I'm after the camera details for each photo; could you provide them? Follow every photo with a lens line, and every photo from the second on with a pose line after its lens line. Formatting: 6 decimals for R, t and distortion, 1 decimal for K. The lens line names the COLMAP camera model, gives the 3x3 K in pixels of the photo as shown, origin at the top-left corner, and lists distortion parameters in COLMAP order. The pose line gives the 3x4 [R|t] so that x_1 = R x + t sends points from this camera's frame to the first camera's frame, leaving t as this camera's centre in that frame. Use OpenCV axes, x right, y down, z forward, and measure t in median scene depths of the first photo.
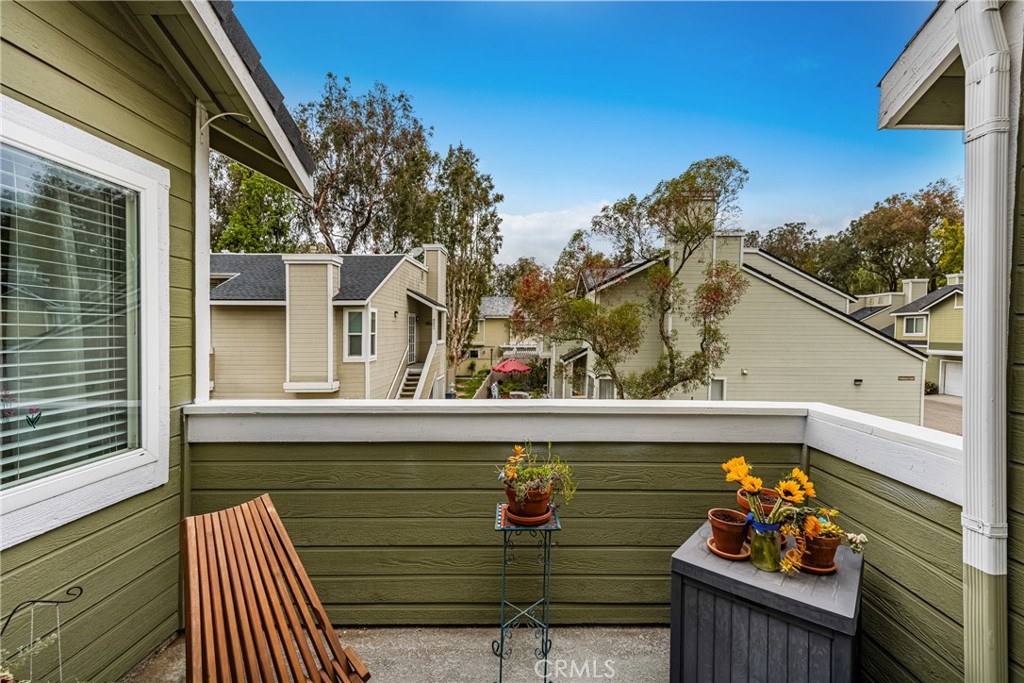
lens RADIAL K [[417.6, 0, 517.9], [0, 417.6, 337.9], [0, 0, 1]] dist [0.010888, -0.000053]
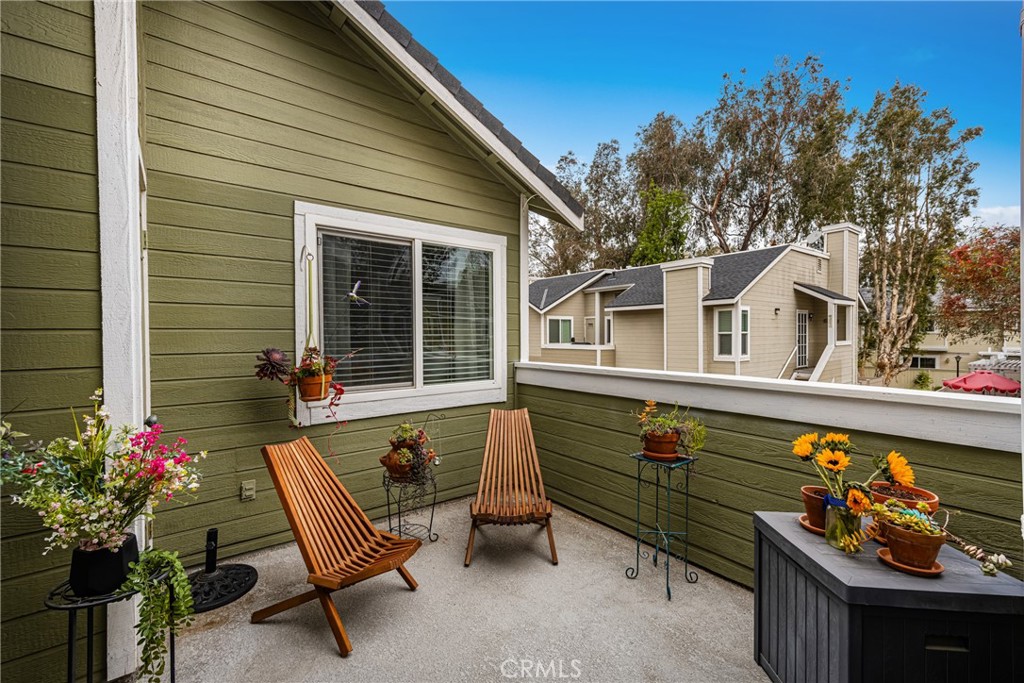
lens RADIAL K [[426.8, 0, 512.0], [0, 426.8, 341.5], [0, 0, 1]] dist [0.001270, 0.000175]
pose [[0.602547, 0.007579, -0.798047, 0.087674], [-0.007596, 0.999964, 0.003761, 0.008182], [0.798047, 0.003796, 0.602583, -0.016922]]
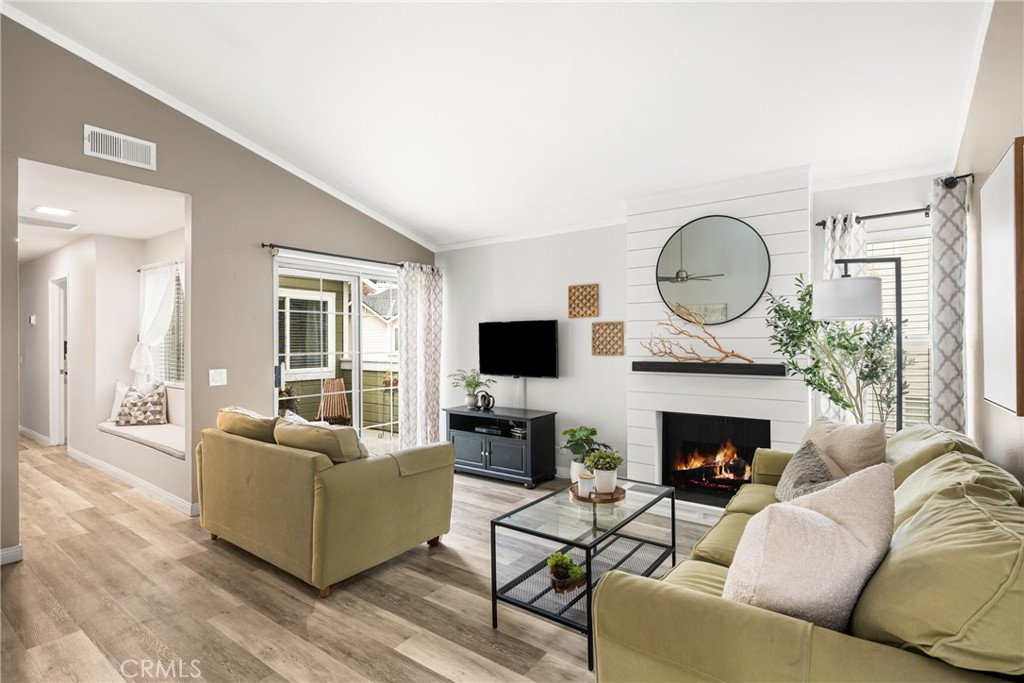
lens RADIAL K [[503.7, 0, 518.3], [0, 503.7, 338.1], [0, 0, 1]] dist [0.003205, 0.000236]
pose [[0.802234, -0.008219, -0.596954, 0.368932], [-0.005826, 0.999750, -0.021595, 0.009809], [0.596982, 0.020802, 0.801985, -0.188059]]
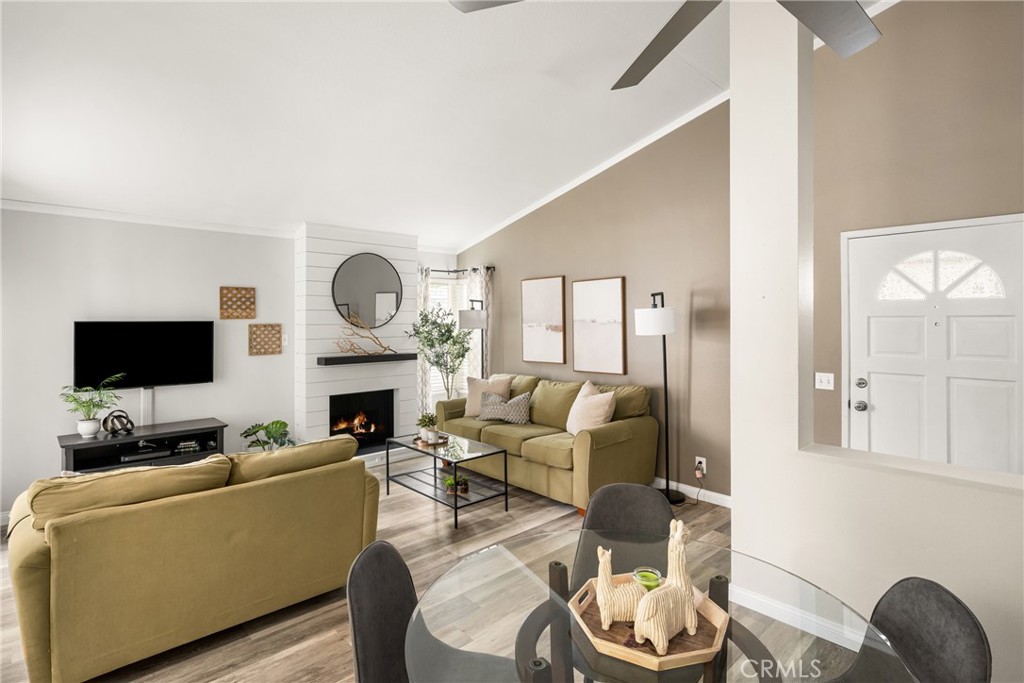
lens RADIAL K [[502.2, 0, 524.6], [0, 502.2, 320.6], [0, 0, 1]] dist [0.003499, 0.000256]
pose [[0.729573, -0.001668, 0.683900, 0.132068], [0.014687, 0.999805, -0.013229, -0.002064], [-0.683745, 0.019696, 0.729455, -0.268360]]
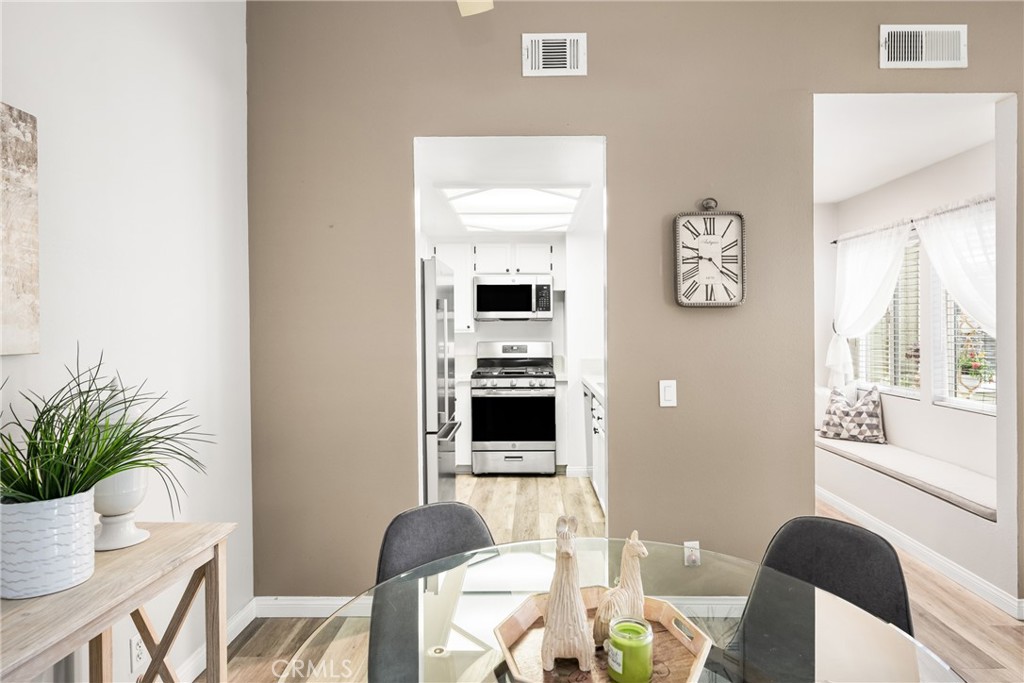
lens RADIAL K [[563.9, 0, 507.1], [0, 563.9, 335.7], [0, 0, 1]] dist [0.000821, -0.001525]
pose [[-0.047827, 0.006074, -0.998837, 0.269619], [-0.014700, 0.999869, 0.006784, 0.008683], [0.998747, 0.015008, -0.047732, -0.229272]]
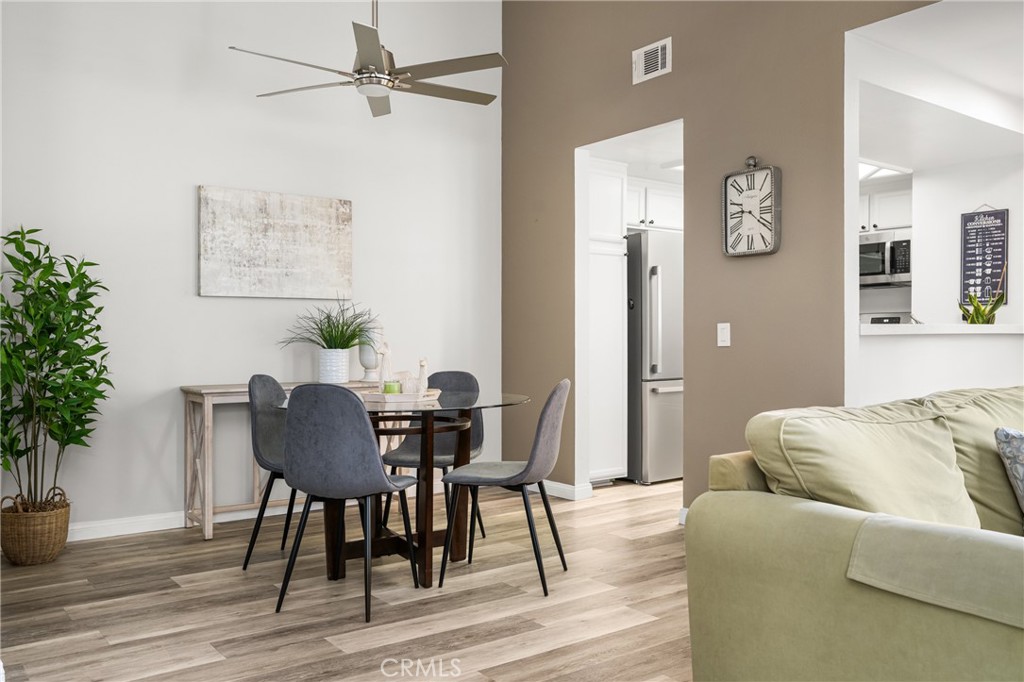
lens RADIAL K [[831.4, 0, 515.2], [0, 831.4, 345.8], [0, 0, 1]] dist [0.001568, -0.003731]
pose [[-0.815389, 0.003010, -0.578906, 0.319178], [-0.009107, 0.999796, 0.018026, 0.025630], [0.578842, 0.019970, -0.815195, -0.001668]]
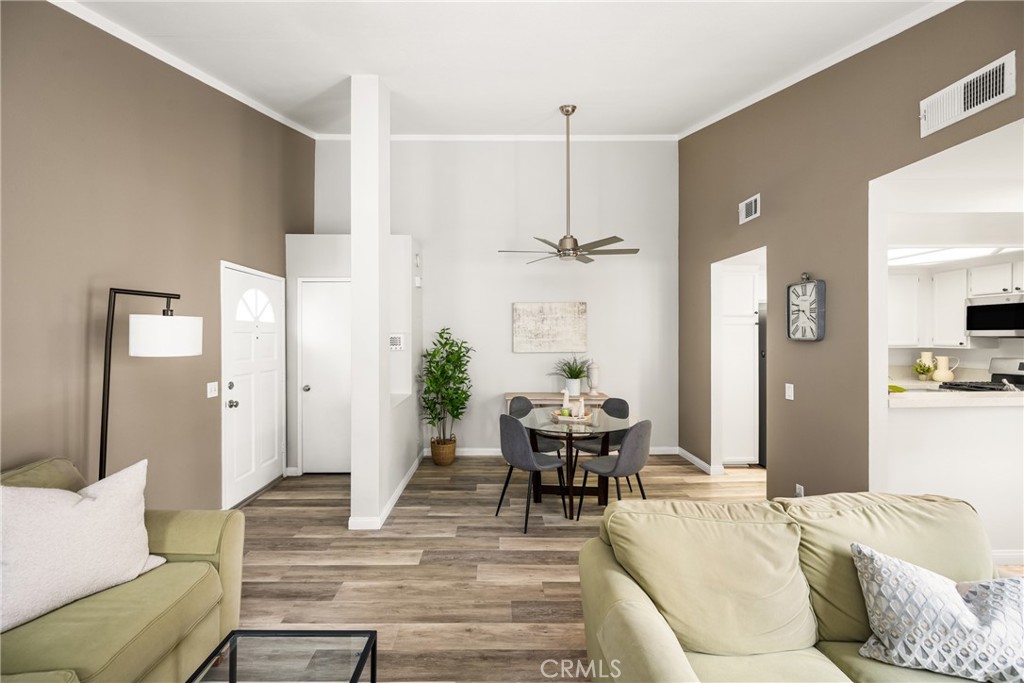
lens RADIAL K [[415.3, 0, 501.1], [0, 415.3, 337.3], [0, 0, 1]] dist [-0.000814, -0.000086]
pose [[-0.999829, 0.004722, 0.017883, 0.240435], [0.005119, 0.999740, 0.022204, -0.006211], [-0.017773, 0.022292, -0.999594, 0.020636]]
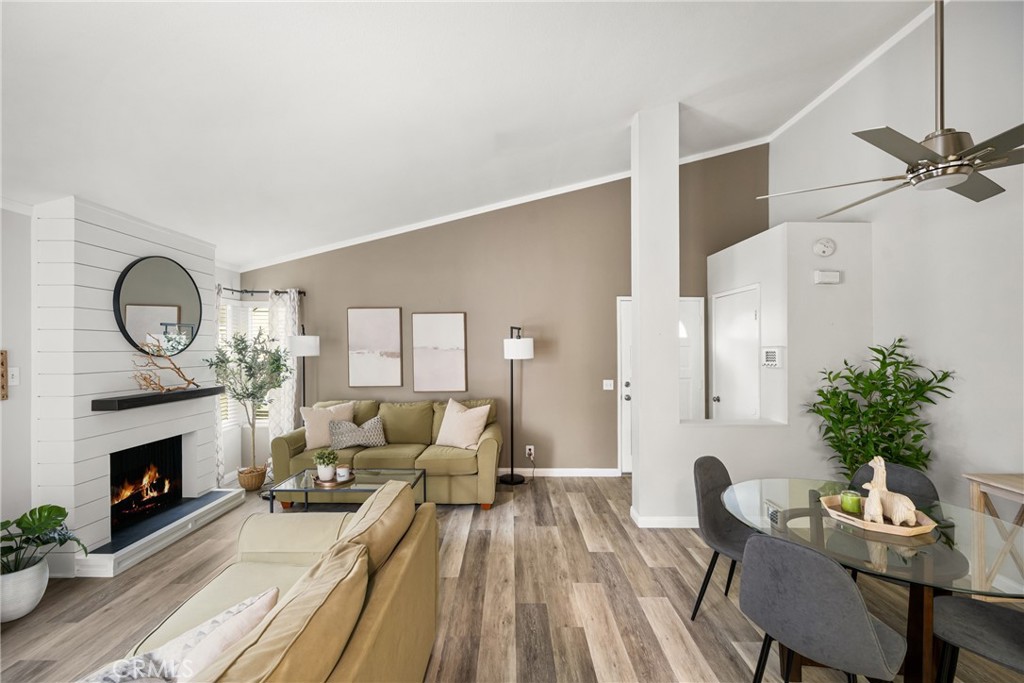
lens RADIAL K [[394.7, 0, 506.5], [0, 394.7, 347.6], [0, 0, 1]] dist [0.001028, -0.000051]
pose [[0.021170, 0.001910, 0.999774, 0.086829], [0.015238, 0.999881, -0.002233, -0.004307], [-0.999660, 0.015282, 0.021138, -0.120061]]
